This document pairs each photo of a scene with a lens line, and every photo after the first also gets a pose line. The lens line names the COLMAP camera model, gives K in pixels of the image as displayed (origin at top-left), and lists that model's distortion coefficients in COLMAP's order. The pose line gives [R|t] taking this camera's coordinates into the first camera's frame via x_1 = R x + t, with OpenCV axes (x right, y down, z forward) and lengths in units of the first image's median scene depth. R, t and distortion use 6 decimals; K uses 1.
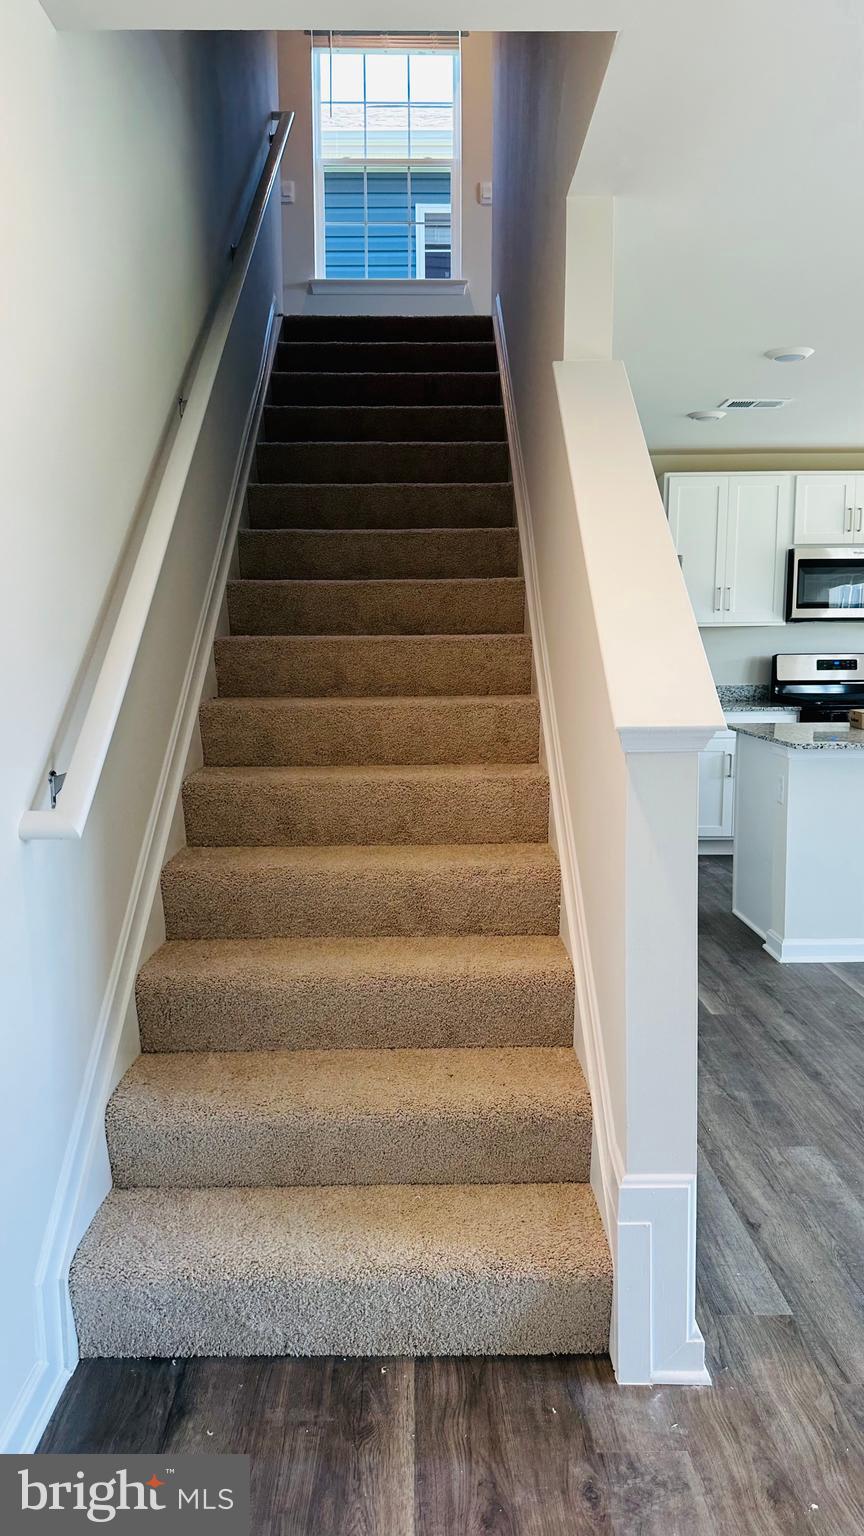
lens RADIAL K [[1086.3, 0, 437.5], [0, 1086.3, 756.3], [0, 0, 1]] dist [0.029661, -0.047232]
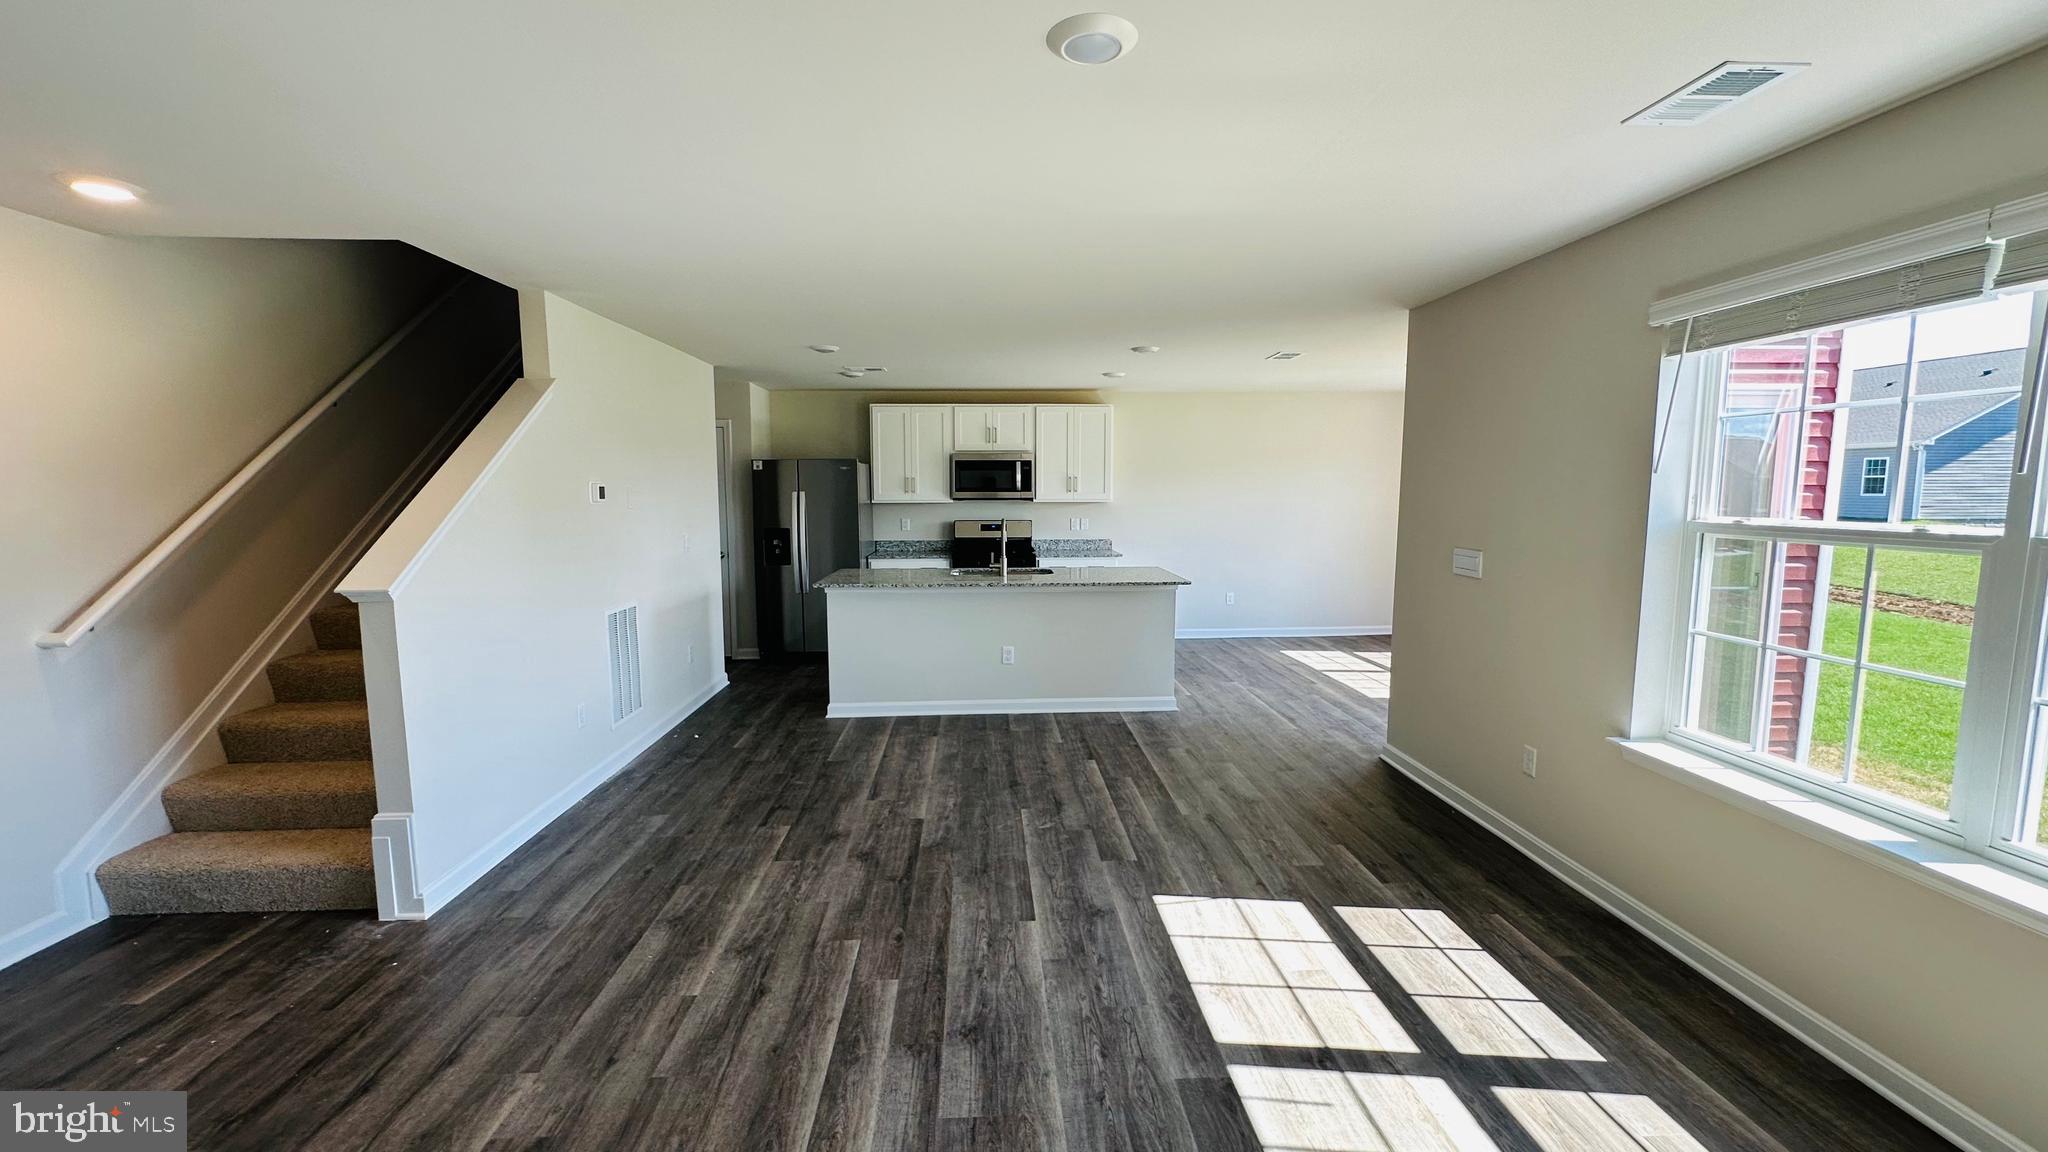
lens RADIAL K [[804.1, 0, 1027.5], [0, 804.1, 567.9], [0, 0, 1]] dist [-0.007873, 0.000199]
pose [[0.999344, -0.007974, 0.035338, 0.899776], [0.008433, 0.999882, -0.012851, -0.026805], [-0.035231, 0.013141, 0.999293, -0.348064]]
